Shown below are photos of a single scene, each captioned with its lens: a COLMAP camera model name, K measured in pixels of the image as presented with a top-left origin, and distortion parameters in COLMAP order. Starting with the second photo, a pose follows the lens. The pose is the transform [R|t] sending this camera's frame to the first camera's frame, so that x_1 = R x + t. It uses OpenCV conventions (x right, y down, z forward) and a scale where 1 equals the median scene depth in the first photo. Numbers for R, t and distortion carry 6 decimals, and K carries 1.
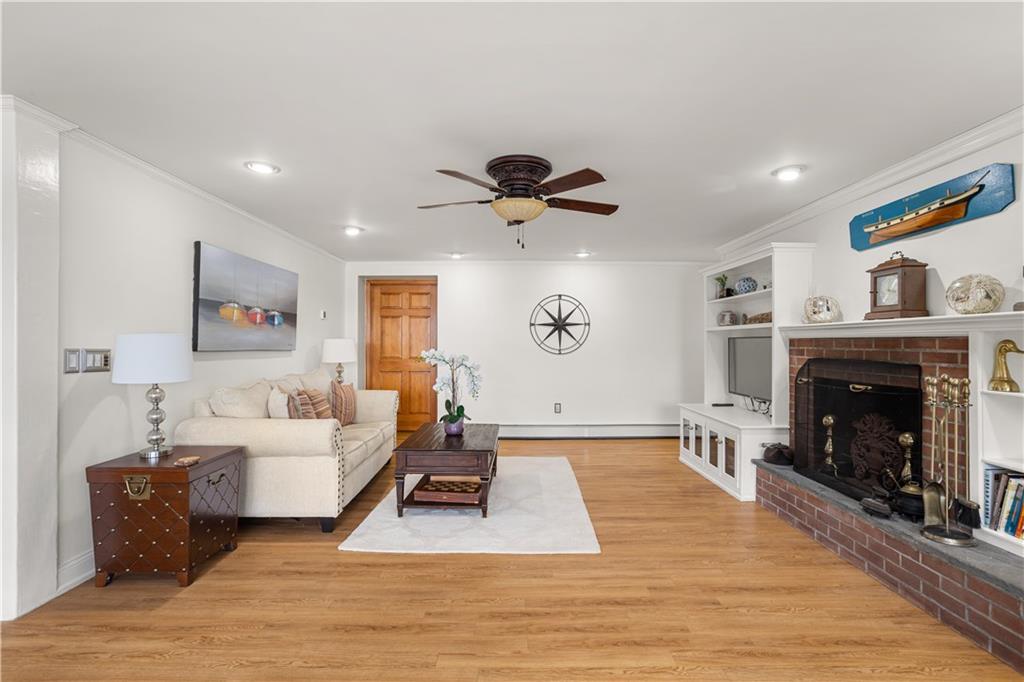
lens RADIAL K [[490.8, 0, 515.9], [0, 490.8, 336.7], [0, 0, 1]] dist [-0.043563, 0.022463]
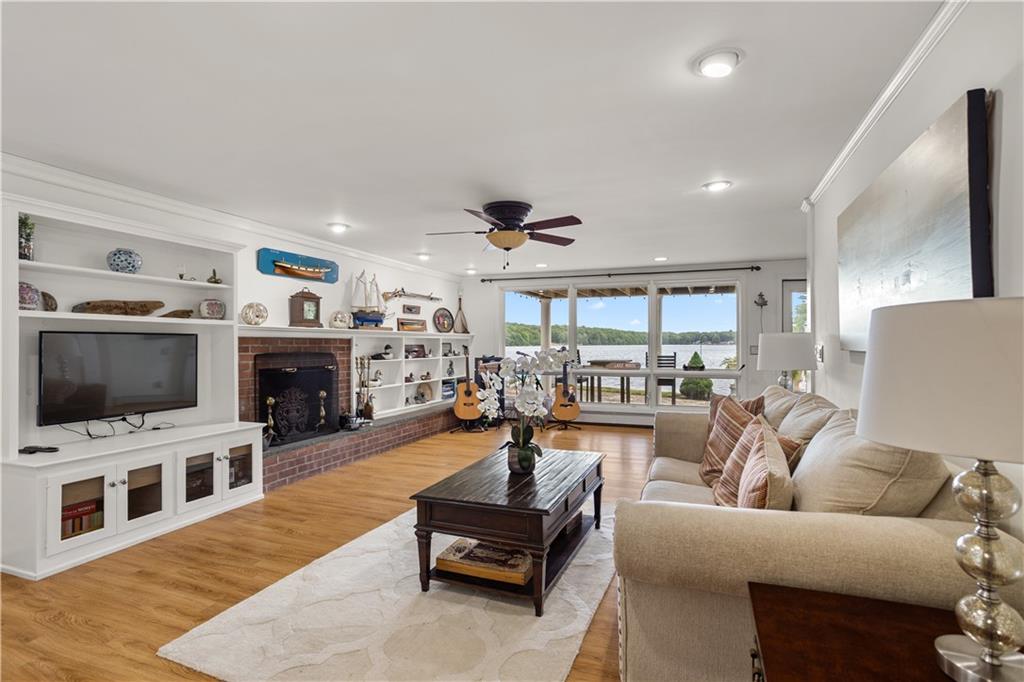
lens RADIAL K [[490.8, 0, 515.9], [0, 490.8, 336.7], [0, 0, 1]] dist [-0.043563, 0.022463]
pose [[-0.926627, 0.005541, 0.375941, -0.467332], [-0.003758, 0.999705, -0.023999, 0.030540], [-0.375963, -0.023651, -0.926333, 2.025839]]
